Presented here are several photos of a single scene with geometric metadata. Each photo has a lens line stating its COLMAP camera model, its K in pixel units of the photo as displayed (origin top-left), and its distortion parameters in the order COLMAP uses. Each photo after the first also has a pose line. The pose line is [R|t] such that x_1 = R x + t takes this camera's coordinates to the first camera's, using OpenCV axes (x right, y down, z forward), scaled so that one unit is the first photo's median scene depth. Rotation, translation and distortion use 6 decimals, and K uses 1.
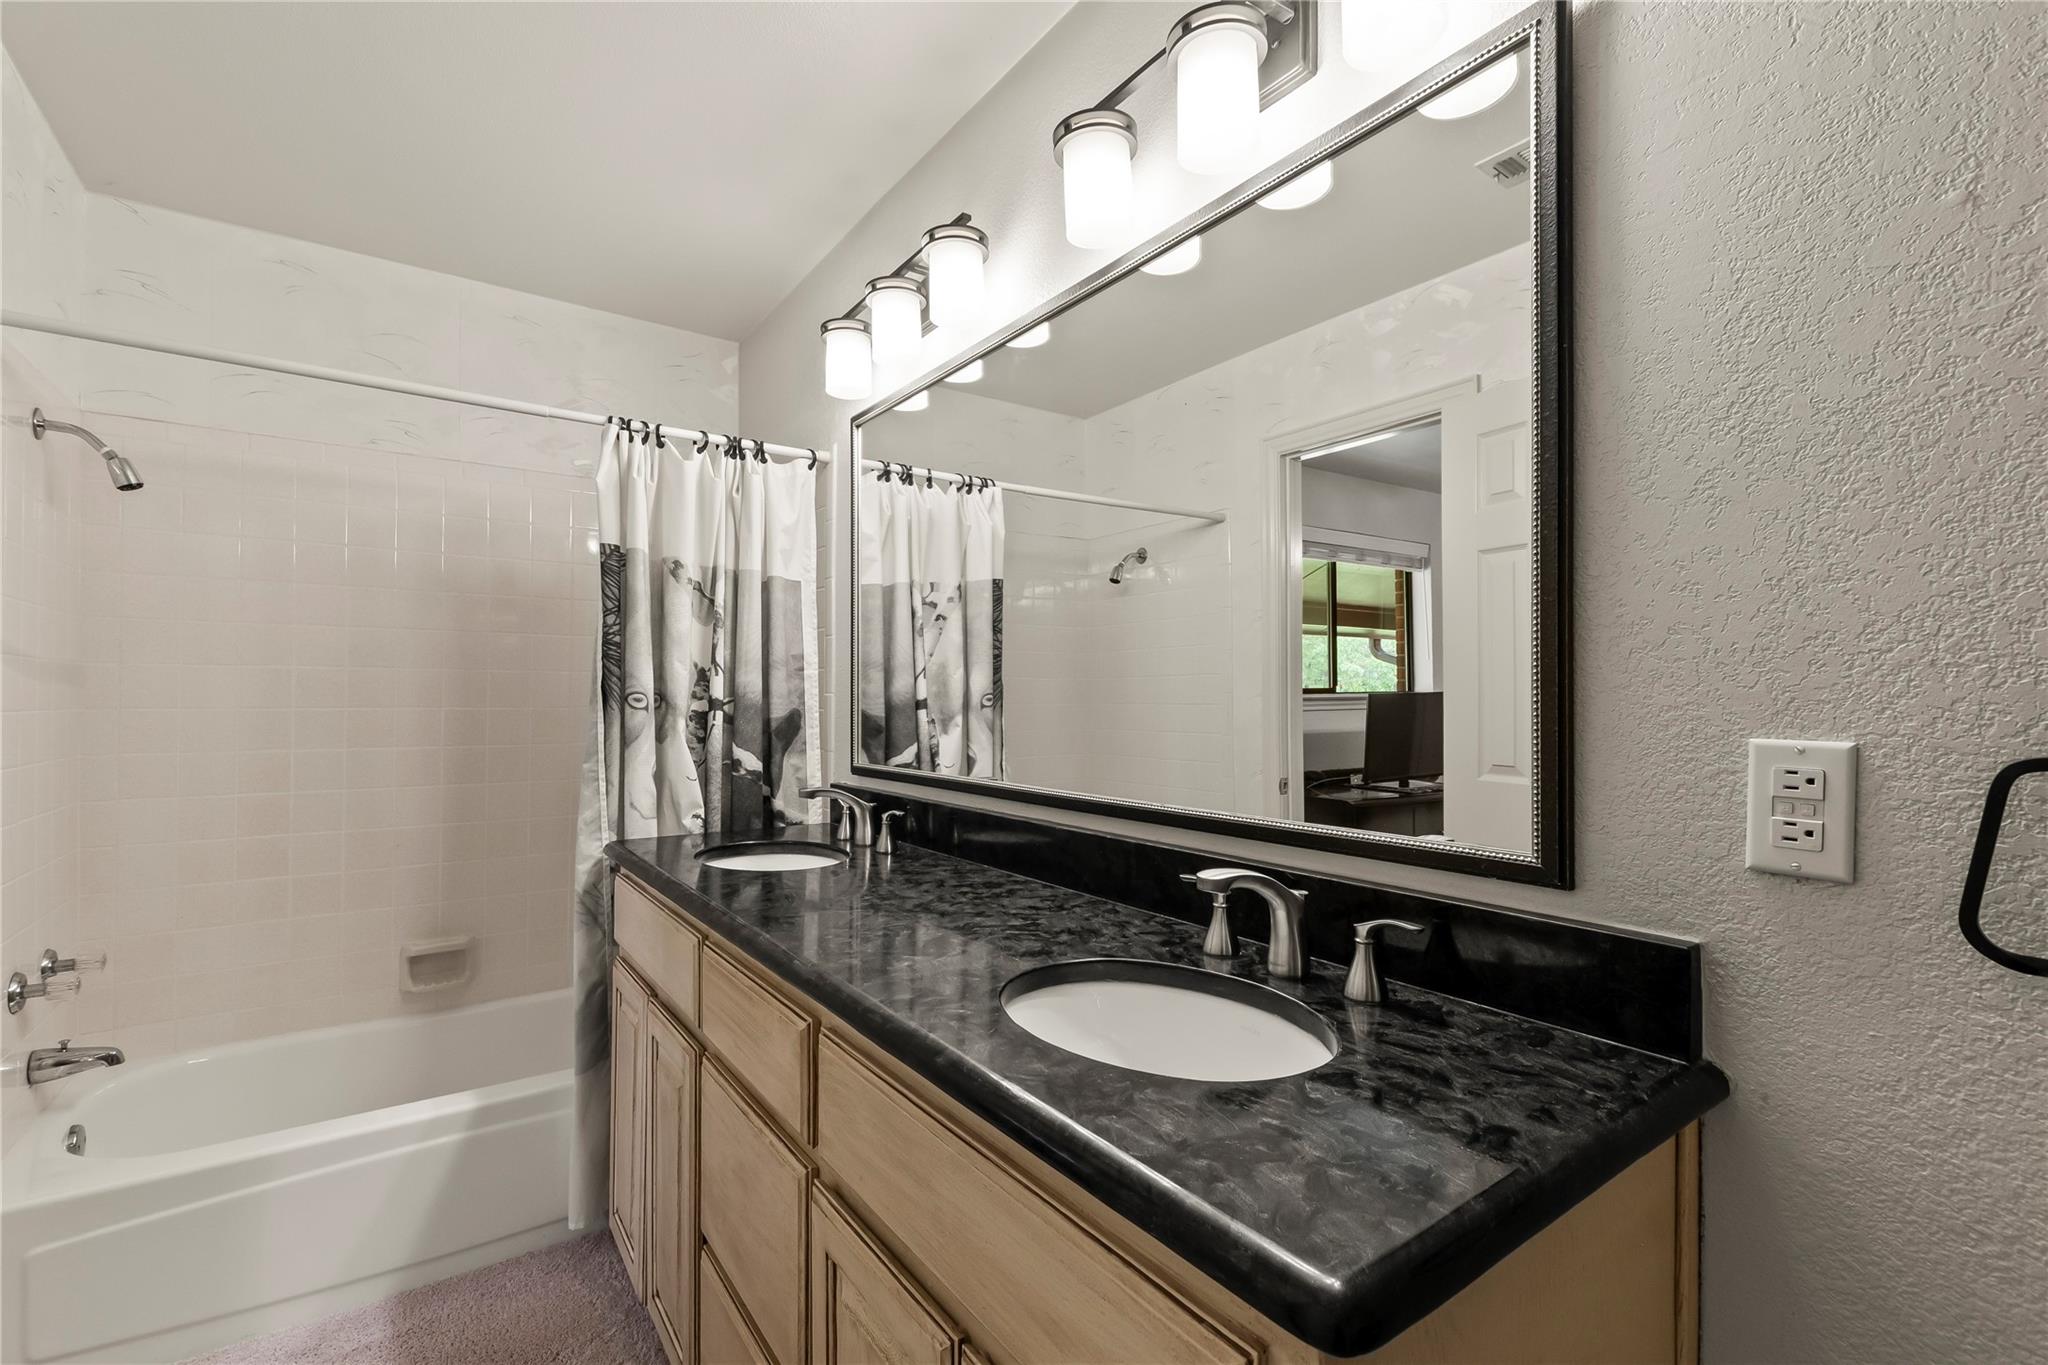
lens RADIAL K [[907.2, 0, 1024.0], [0, 907.2, 682.5], [0, 0, 1]] dist [0.000860, 0.000119]
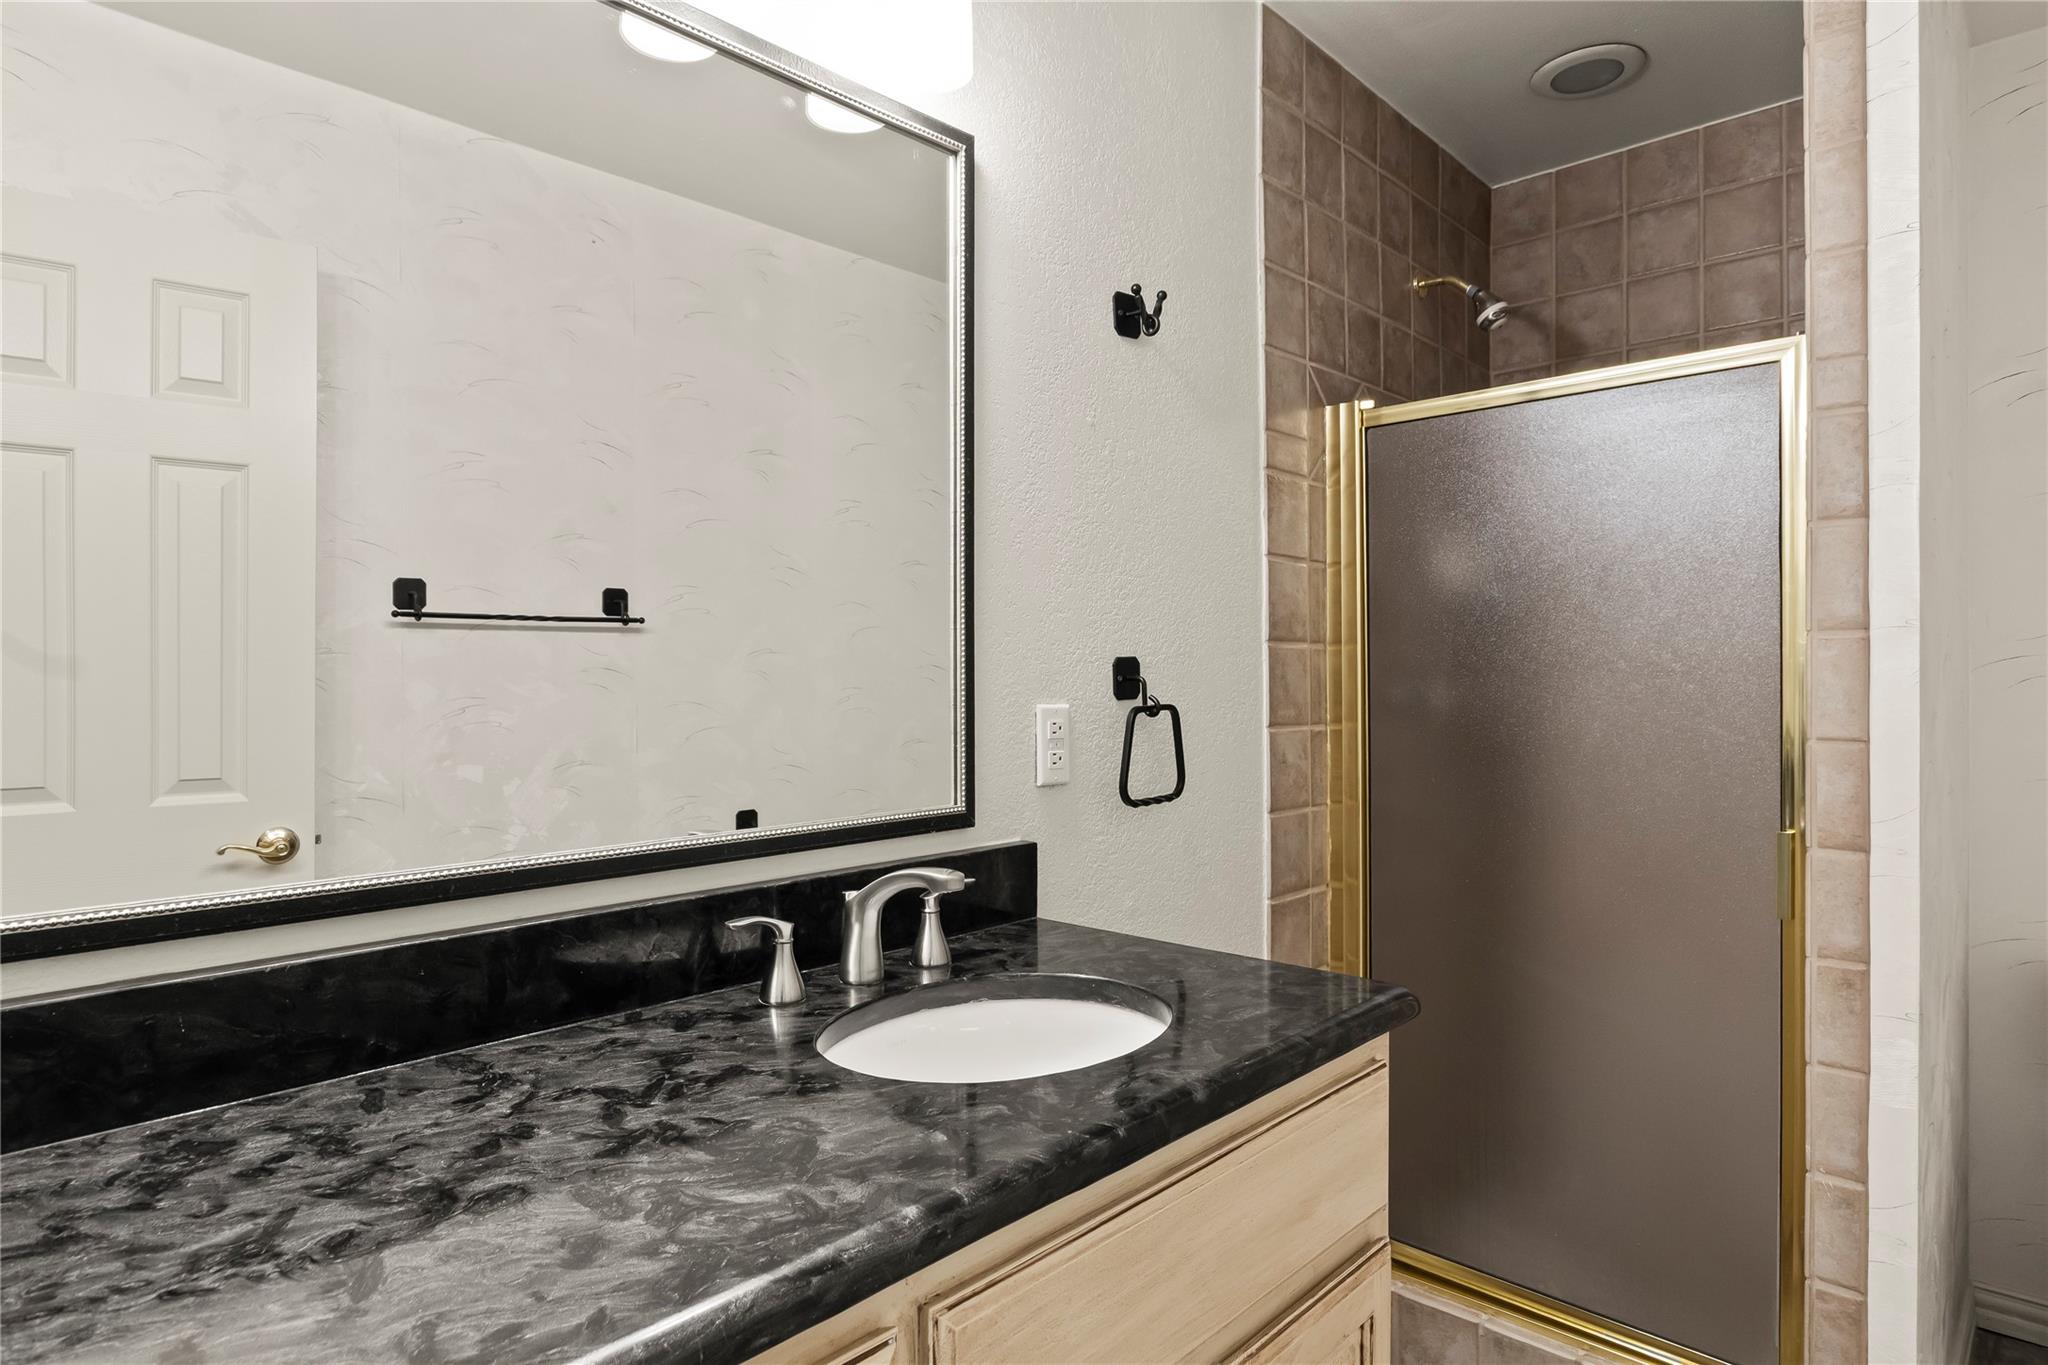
lens RADIAL K [[1122.7, 0, 1024.0], [0, 1122.7, 682.5], [0, 0, 1]] dist [0.026725, 0.000103]
pose [[-0.192846, -0.008443, 0.981193, -0.939991], [-0.013569, 0.999890, 0.005937, 0.007651], [-0.981135, -0.012169, -0.192939, 1.148328]]
